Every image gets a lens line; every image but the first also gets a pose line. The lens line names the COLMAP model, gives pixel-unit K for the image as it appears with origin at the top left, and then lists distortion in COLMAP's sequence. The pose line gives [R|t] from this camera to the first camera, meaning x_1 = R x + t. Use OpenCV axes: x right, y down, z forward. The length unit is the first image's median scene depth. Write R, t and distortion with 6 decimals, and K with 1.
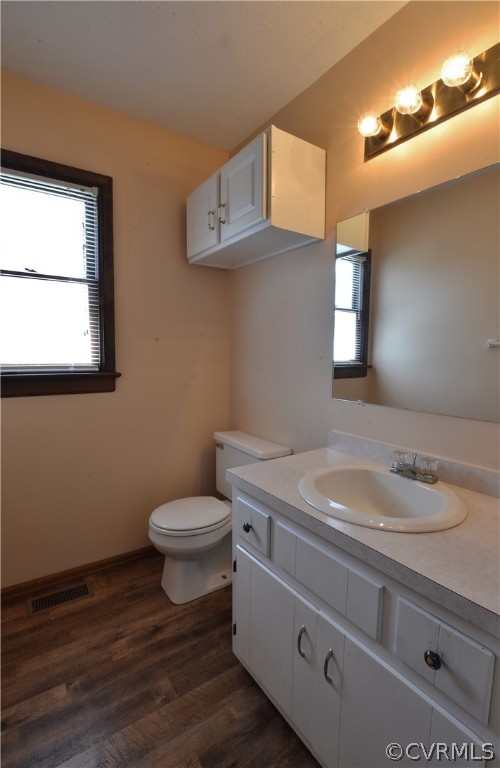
lens RADIAL K [[348.9, 0, 250.0], [0, 348.9, 384.0], [0, 0, 1]] dist [-0.030047, -0.000261]
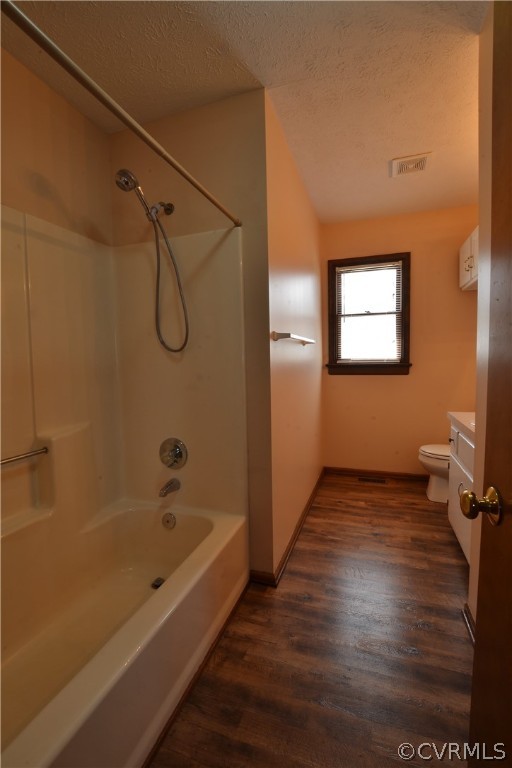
lens RADIAL K [[344.3, 0, 256.0], [0, 344.3, 384.0], [0, 0, 1]] dist [-0.029297, -0.000159]
pose [[0.590528, 0.037800, -0.806131, 0.582406], [-0.049130, 0.998734, 0.010842, 0.094776], [0.805520, 0.033203, 0.591638, -0.665018]]
